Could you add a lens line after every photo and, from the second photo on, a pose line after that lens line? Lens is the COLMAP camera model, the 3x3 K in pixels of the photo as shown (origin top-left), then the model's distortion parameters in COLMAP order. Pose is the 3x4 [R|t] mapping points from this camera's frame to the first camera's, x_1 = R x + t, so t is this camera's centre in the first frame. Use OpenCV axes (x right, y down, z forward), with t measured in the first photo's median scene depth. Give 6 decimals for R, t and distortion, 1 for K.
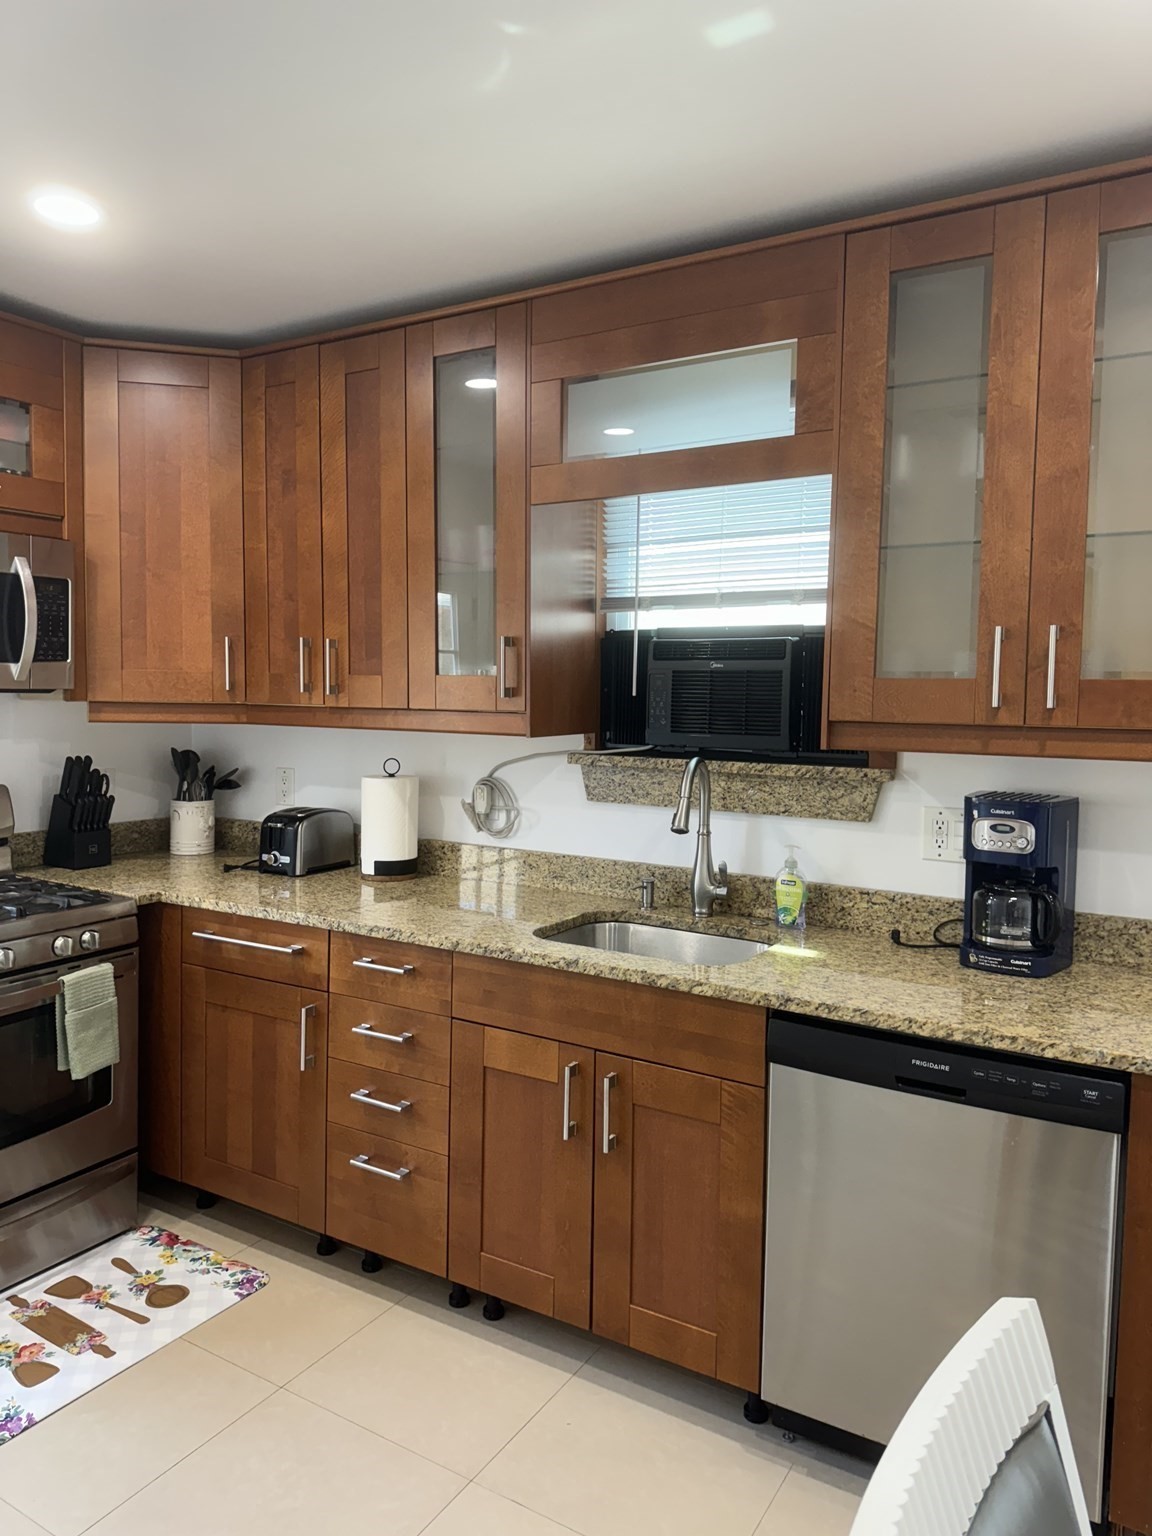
lens RADIAL K [[1056.1, 0, 575.2], [0, 1056.1, 752.8], [0, 0, 1]] dist [-0.025348, -0.004072]
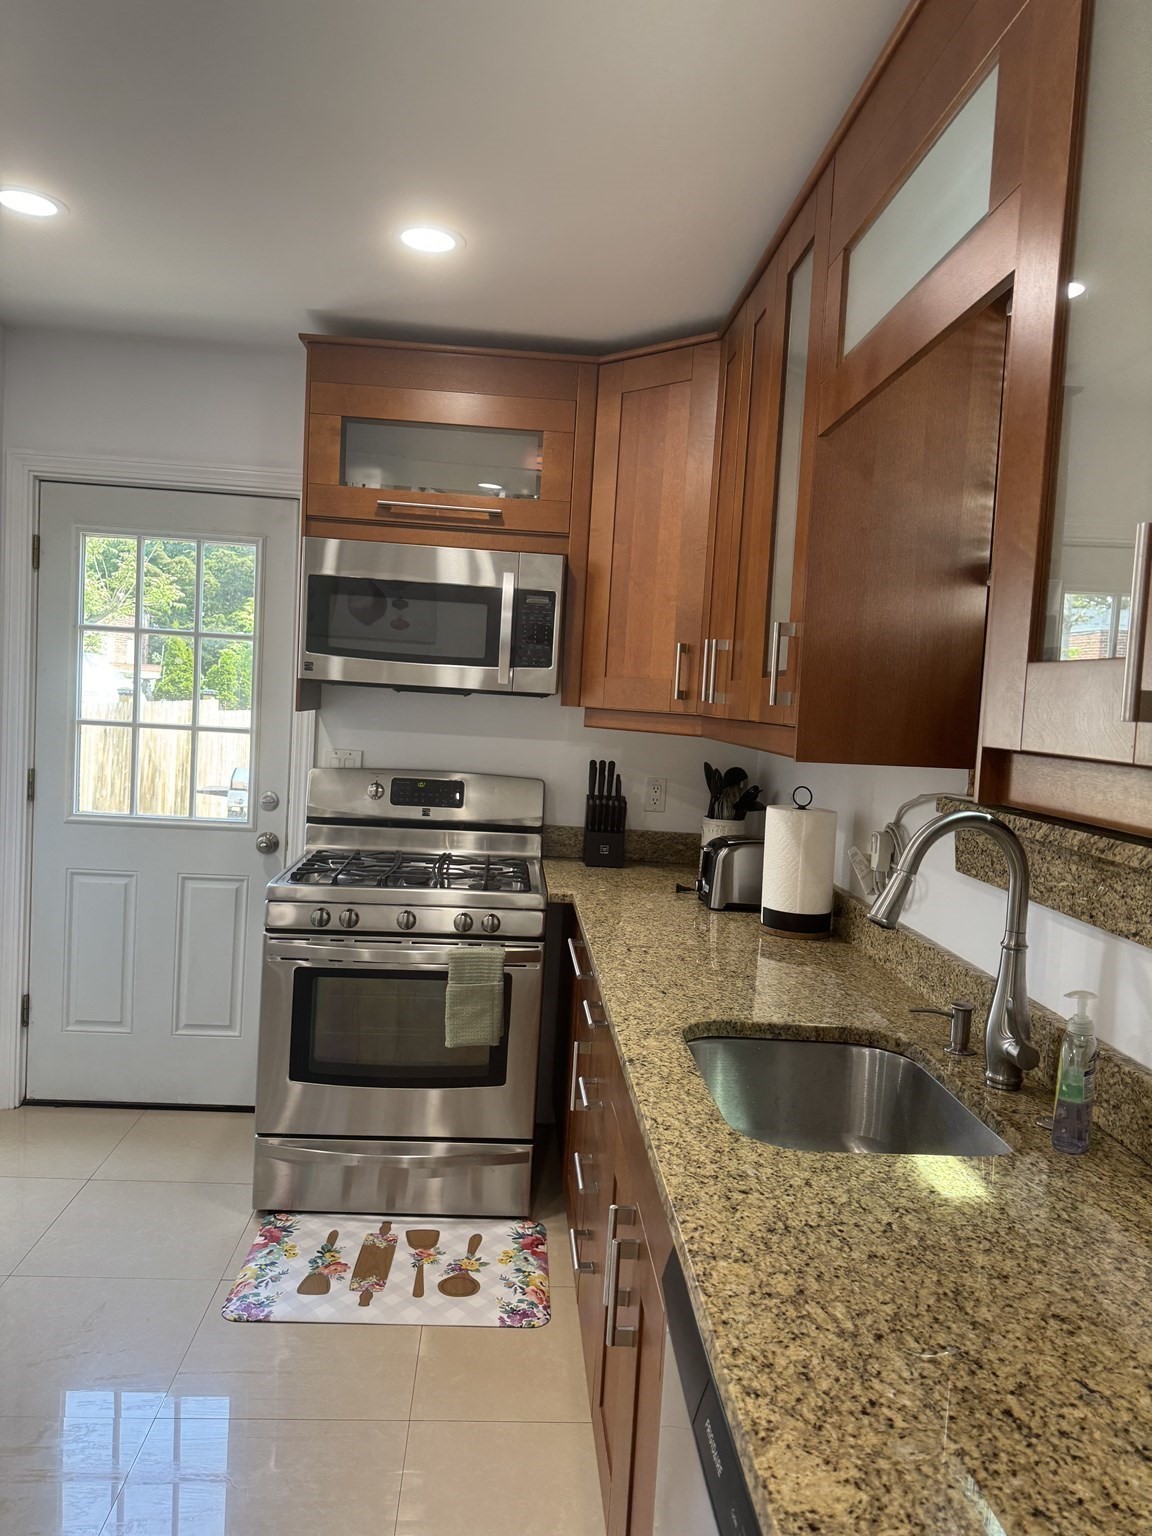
lens RADIAL K [[1060.8, 0, 560.7], [0, 1060.8, 764.1], [0, 0, 1]] dist [0.122379, -0.217056]
pose [[0.557925, 0.068763, -0.827038, 0.469507], [-0.092508, 0.995504, 0.020364, -0.013010], [0.824720, 0.065146, 0.561777, 0.438340]]
